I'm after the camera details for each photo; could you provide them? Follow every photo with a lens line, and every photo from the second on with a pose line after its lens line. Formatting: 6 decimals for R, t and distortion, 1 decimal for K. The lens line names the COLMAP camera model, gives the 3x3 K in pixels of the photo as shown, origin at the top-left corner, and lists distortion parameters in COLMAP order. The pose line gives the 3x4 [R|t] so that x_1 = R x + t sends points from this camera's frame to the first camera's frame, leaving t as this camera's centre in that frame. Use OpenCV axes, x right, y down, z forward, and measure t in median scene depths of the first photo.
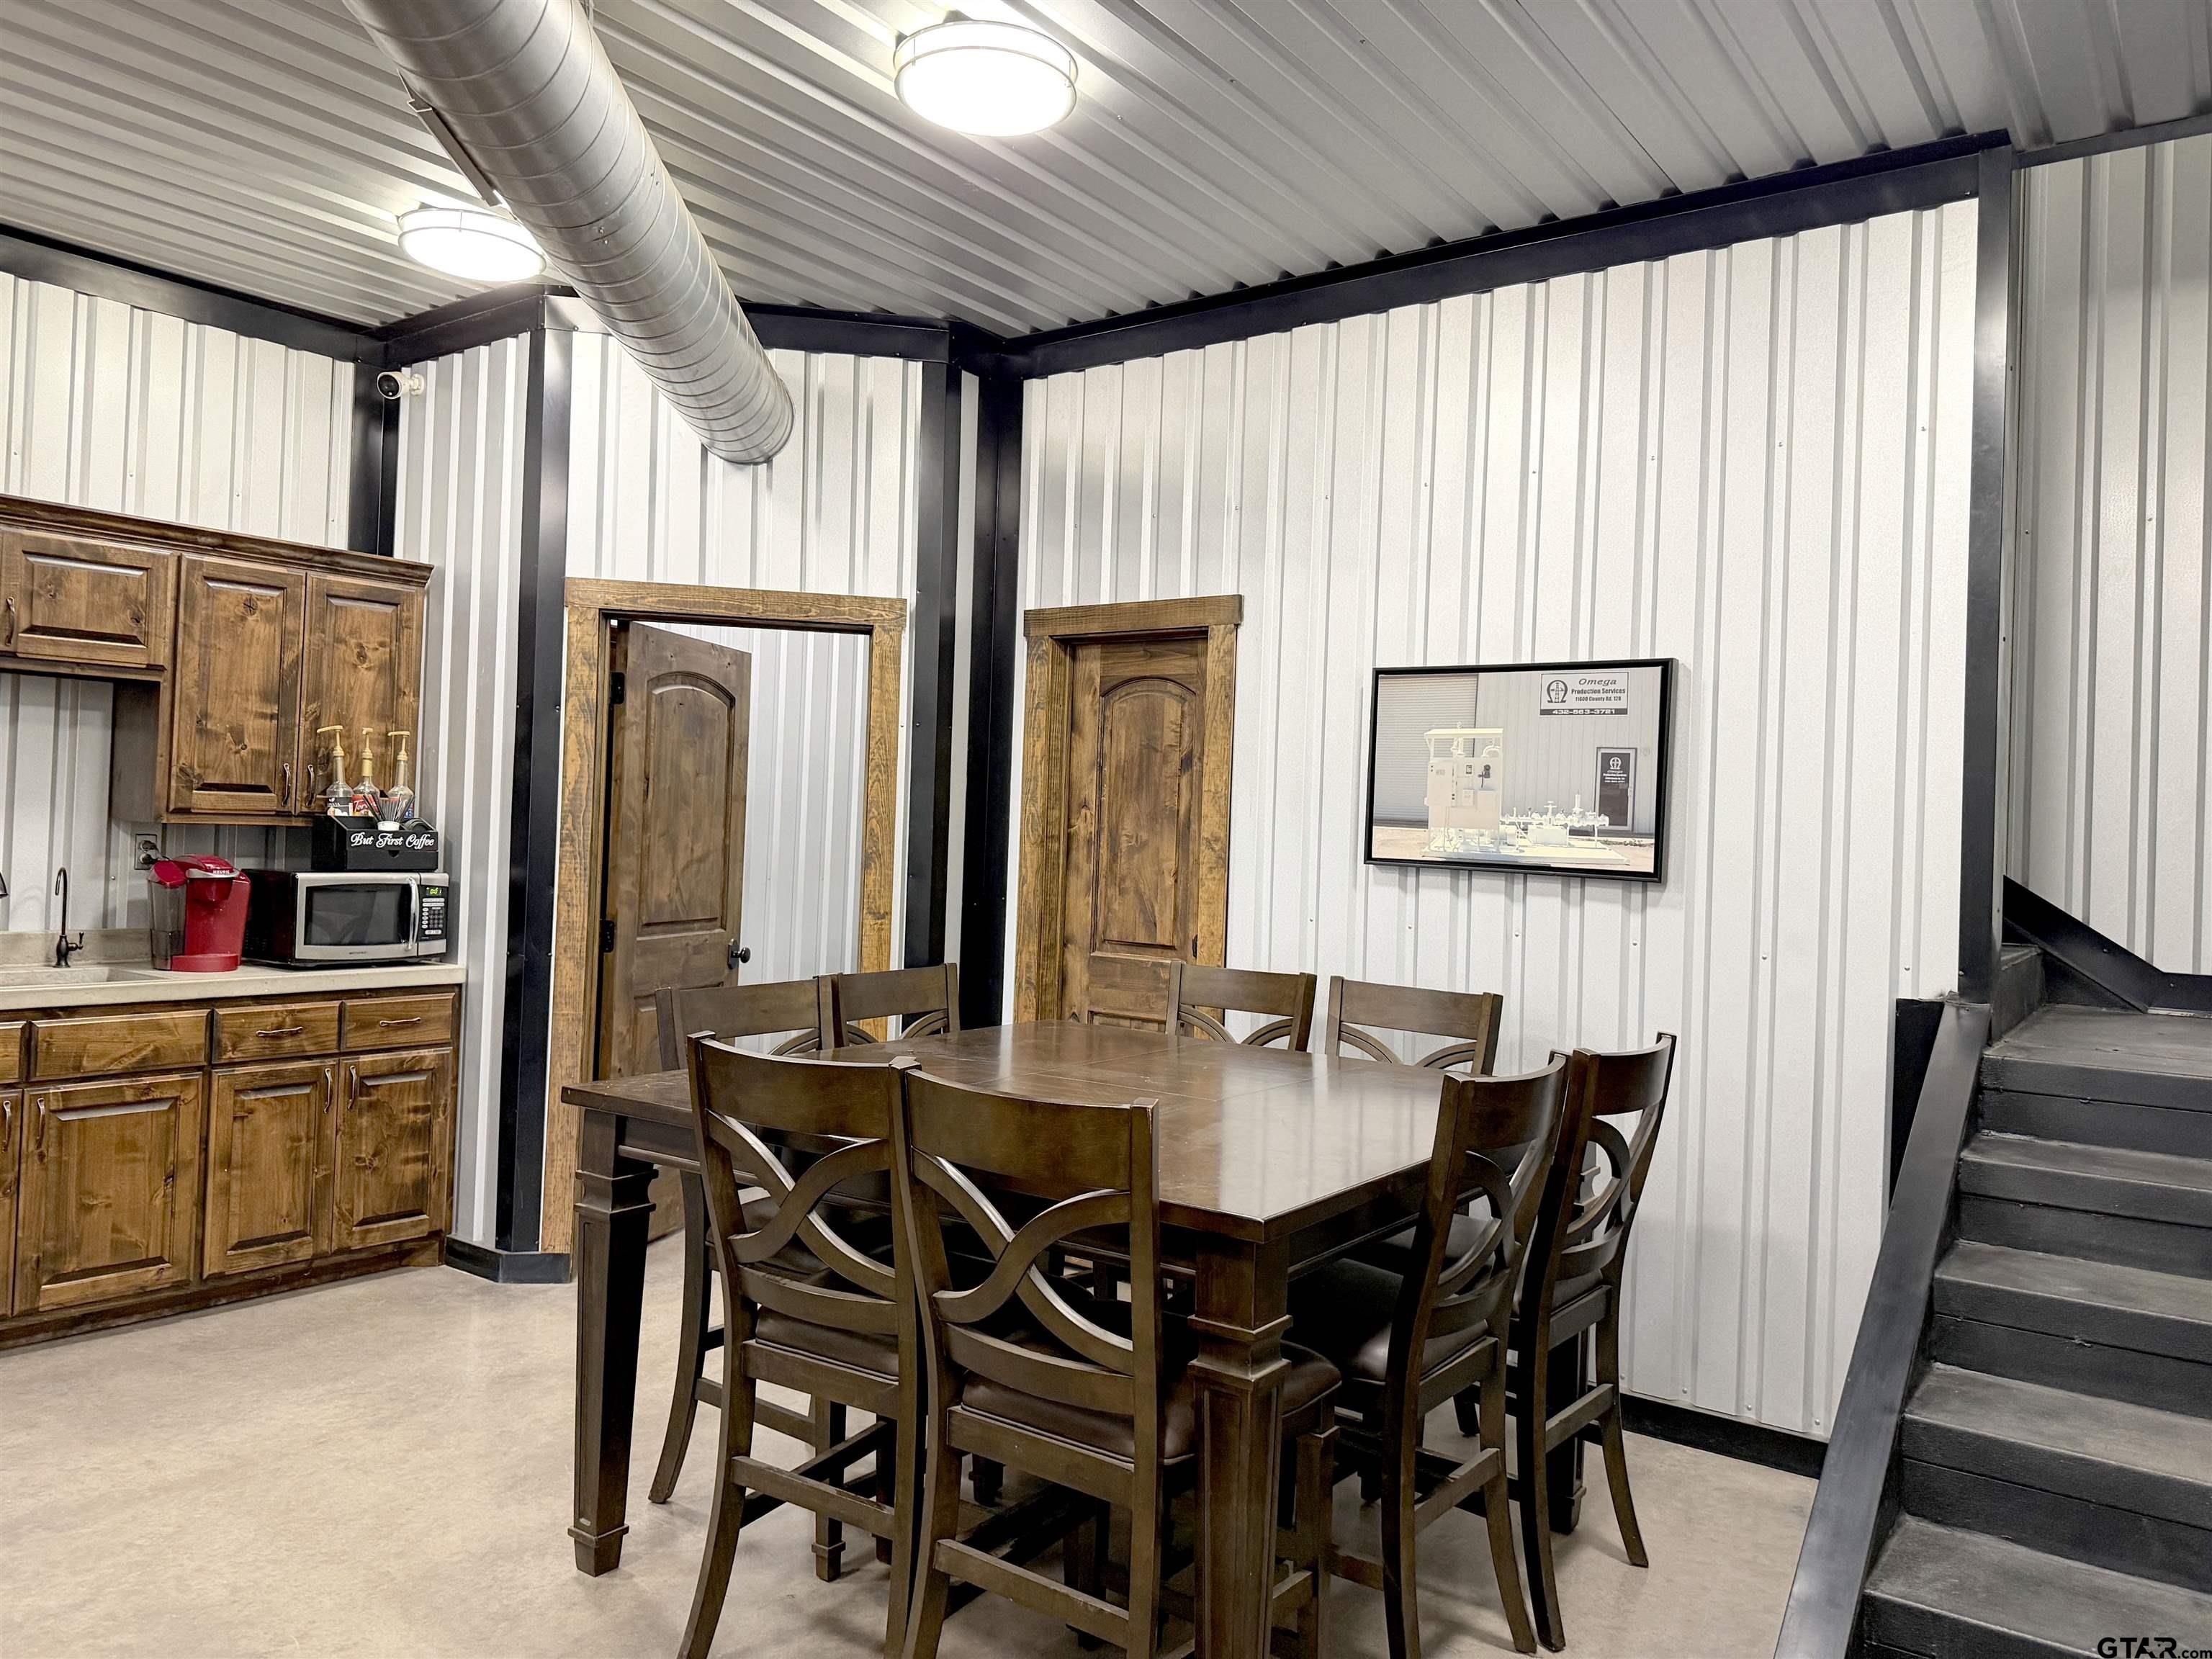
lens RADIAL K [[1570.1, 0, 1105.3], [0, 1570.1, 815.3], [0, 0, 1]] dist [0.029682, -0.011393]
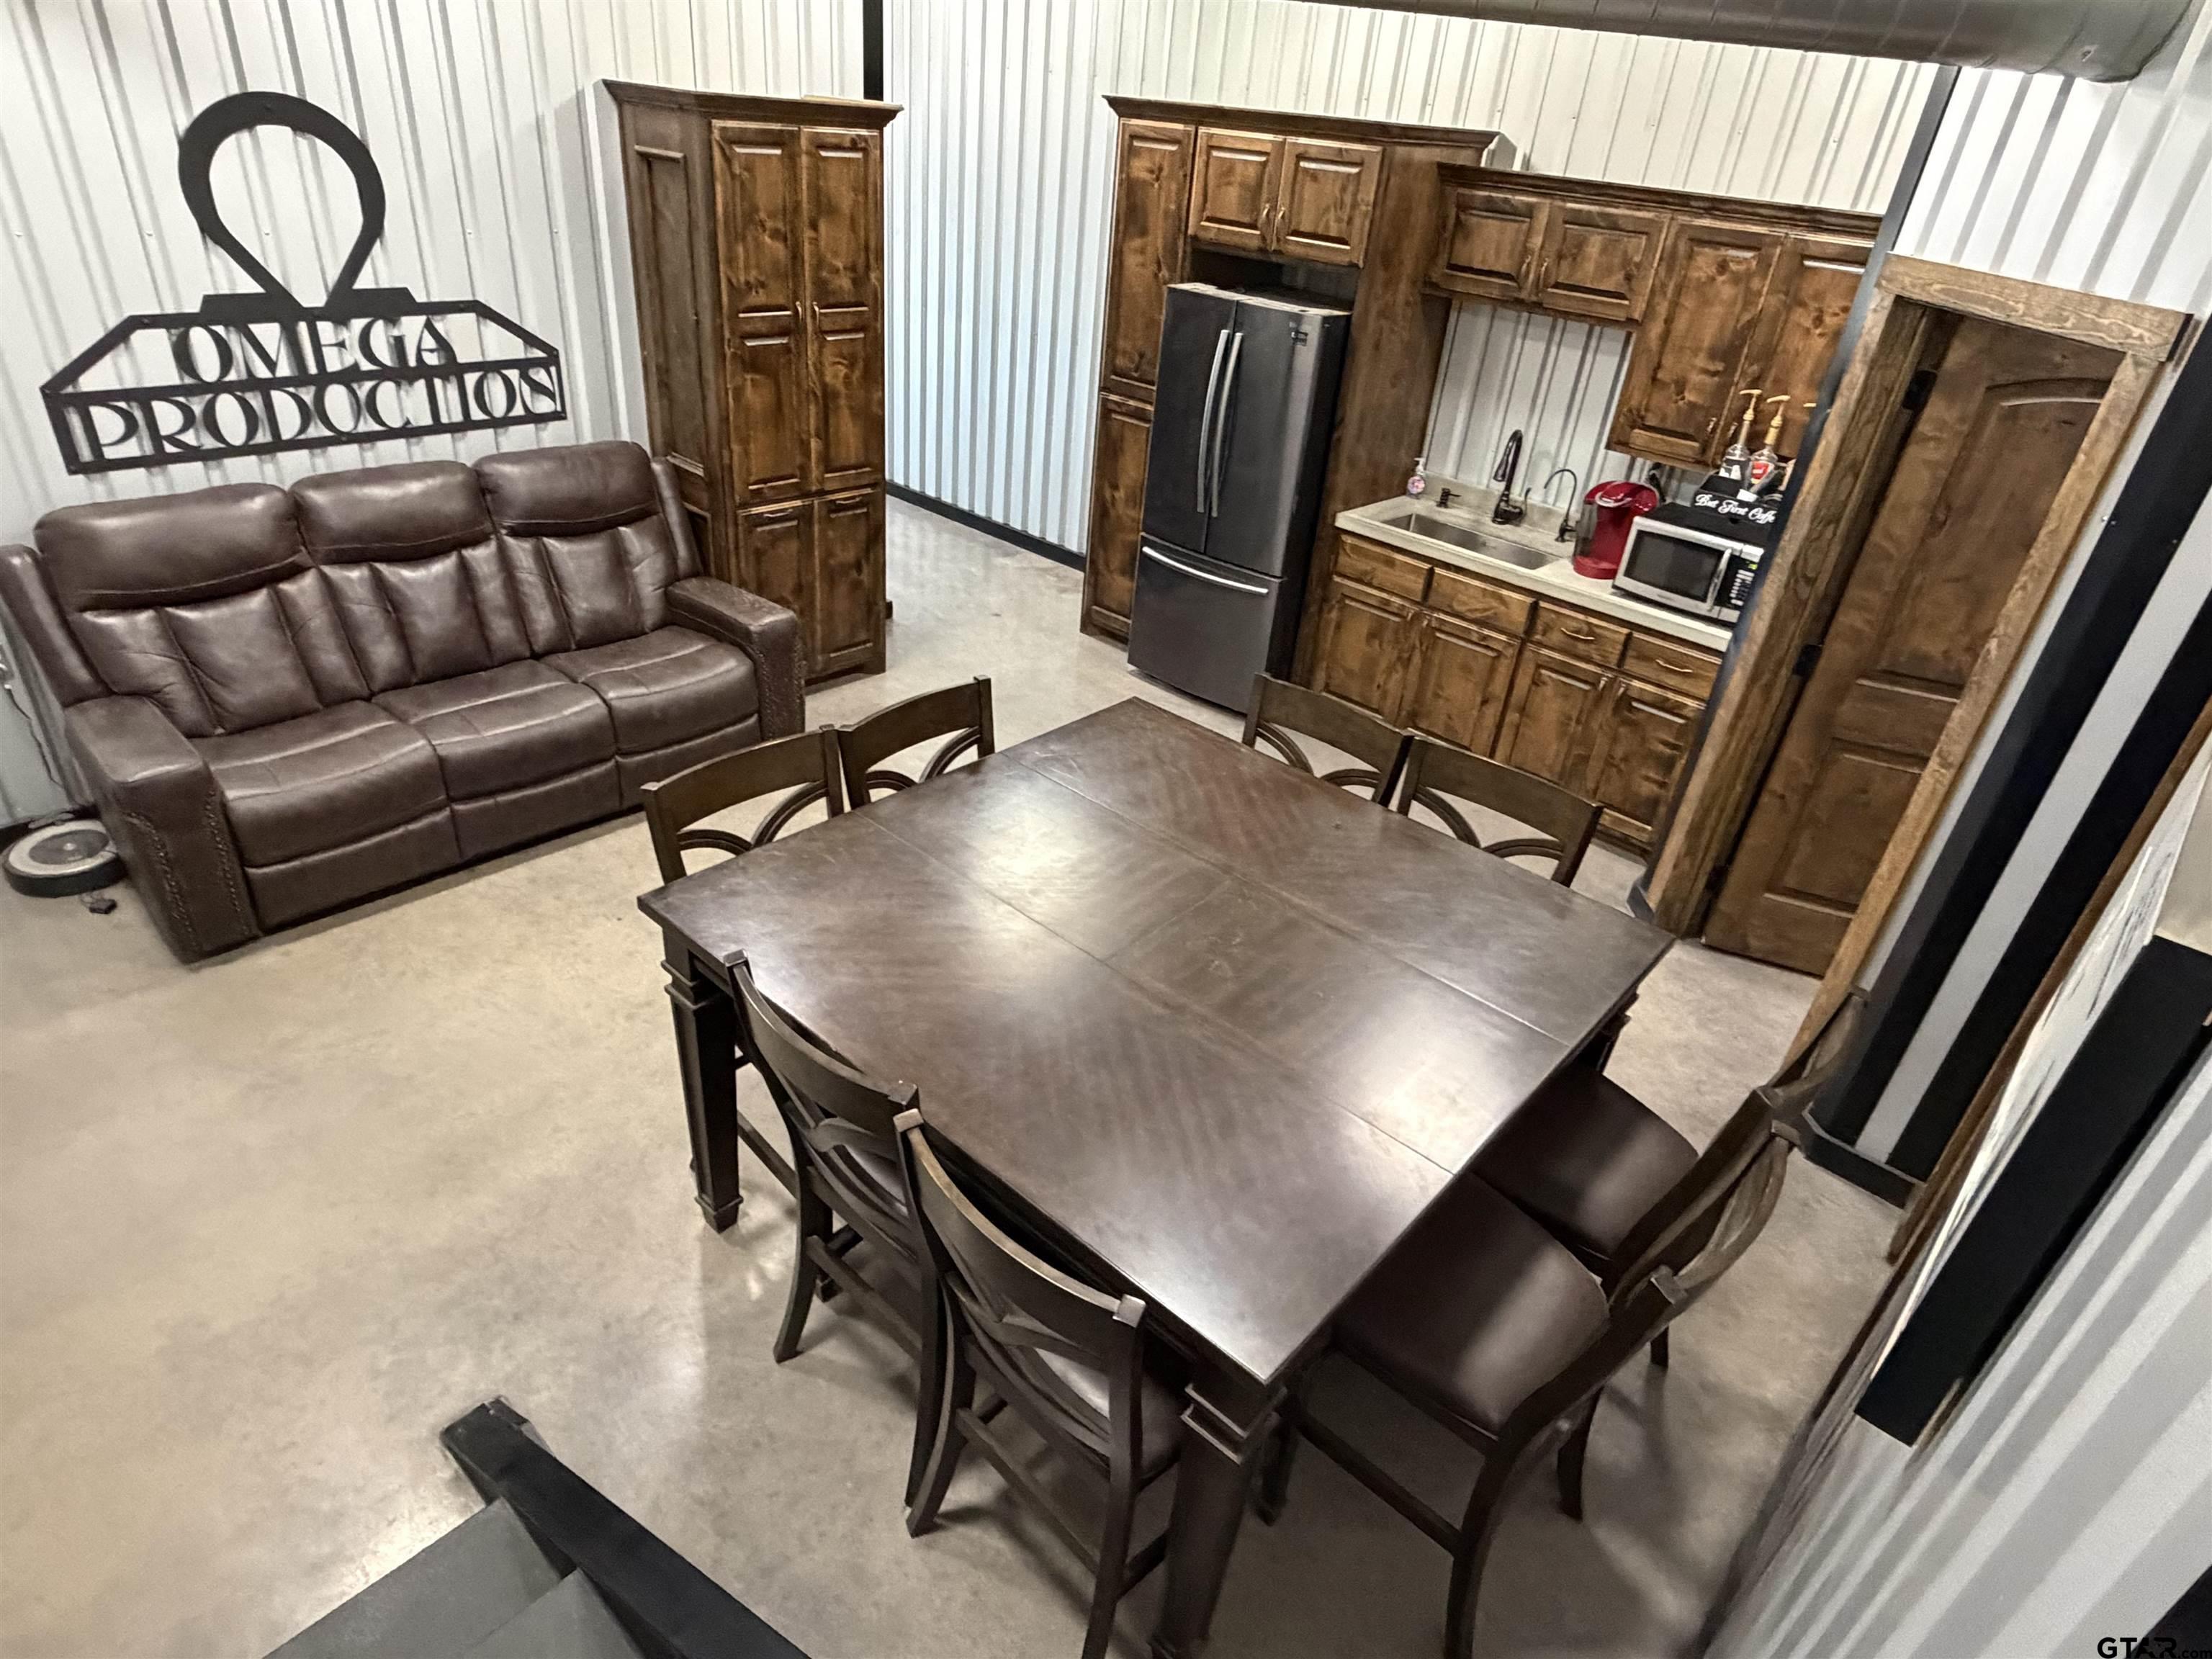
lens RADIAL K [[1256.5, 0, 1107.9], [0, 1256.5, 841.9], [0, 0, 1]] dist [0.000812, 0.000048]
pose [[-0.092610, 0.474687, -0.875269, 0.468079], [-0.081768, 0.872452, 0.481811, -0.170548], [0.992339, 0.116189, -0.041983, 0.656670]]
